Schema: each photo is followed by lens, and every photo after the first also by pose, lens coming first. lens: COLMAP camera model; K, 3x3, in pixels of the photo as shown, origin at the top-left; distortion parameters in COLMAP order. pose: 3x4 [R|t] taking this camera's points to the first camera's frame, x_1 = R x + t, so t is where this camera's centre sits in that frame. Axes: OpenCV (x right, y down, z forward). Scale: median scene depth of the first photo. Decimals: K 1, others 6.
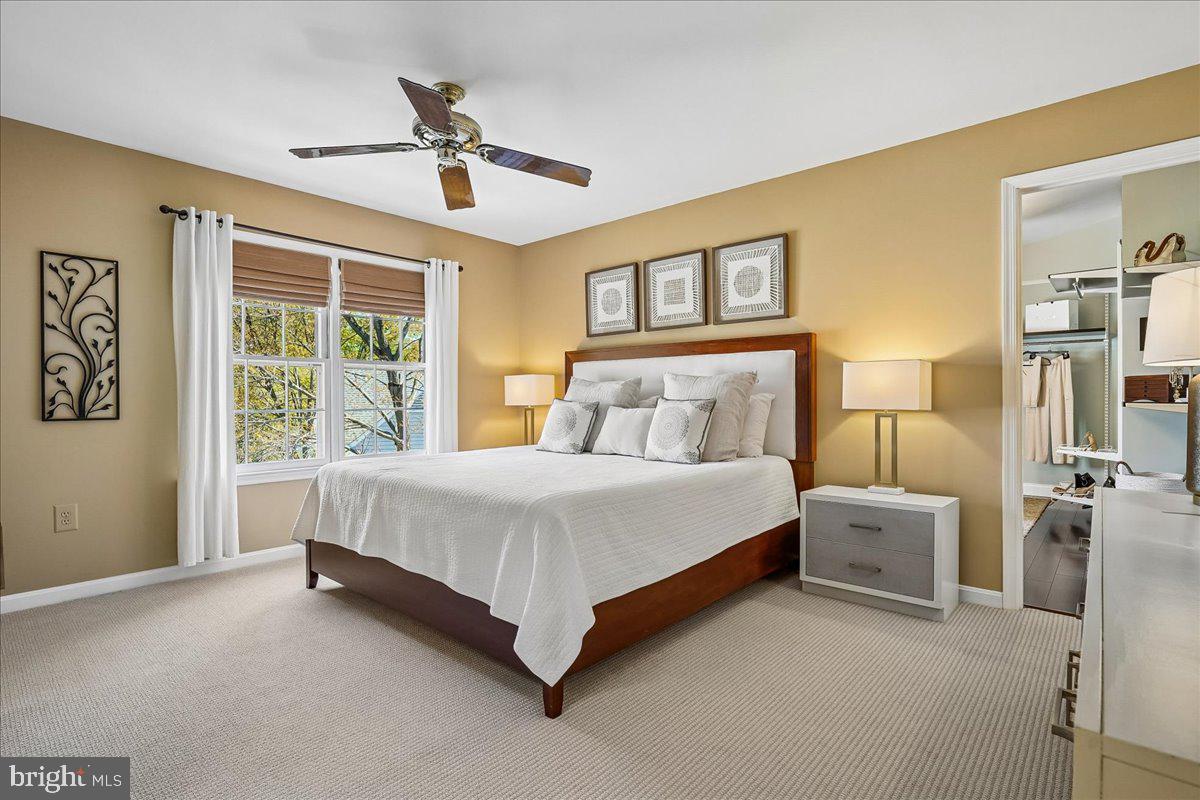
lens RADIAL K [[578.3, 0, 598.8], [0, 578.3, 399.8], [0, 0, 1]] dist [-0.001849, -0.000155]
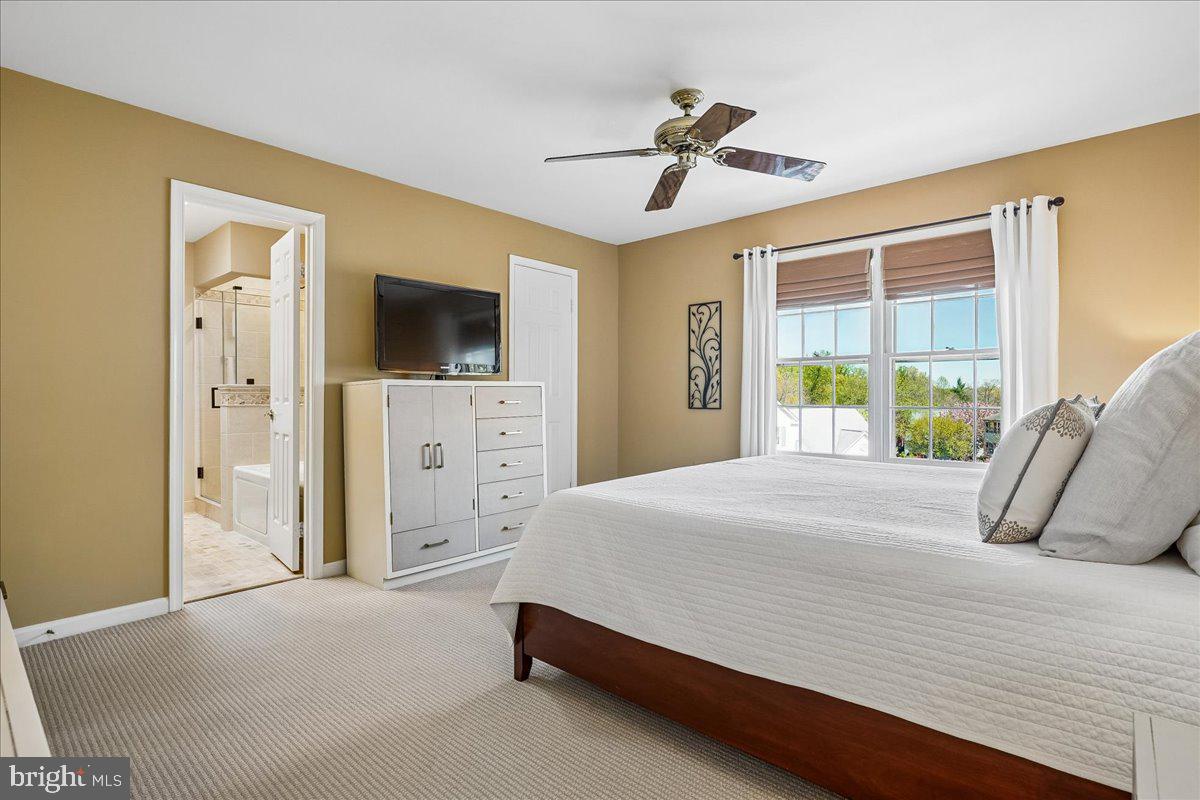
lens RADIAL K [[555.0, 0, 598.3], [0, 555.0, 394.9], [0, 0, 1]] dist [-0.000634, 0.000000]
pose [[0.026577, 0.004629, -0.999636, 0.579541], [0.000534, 0.999989, 0.004644, -0.009360], [0.999647, -0.000657, 0.026574, 0.669556]]
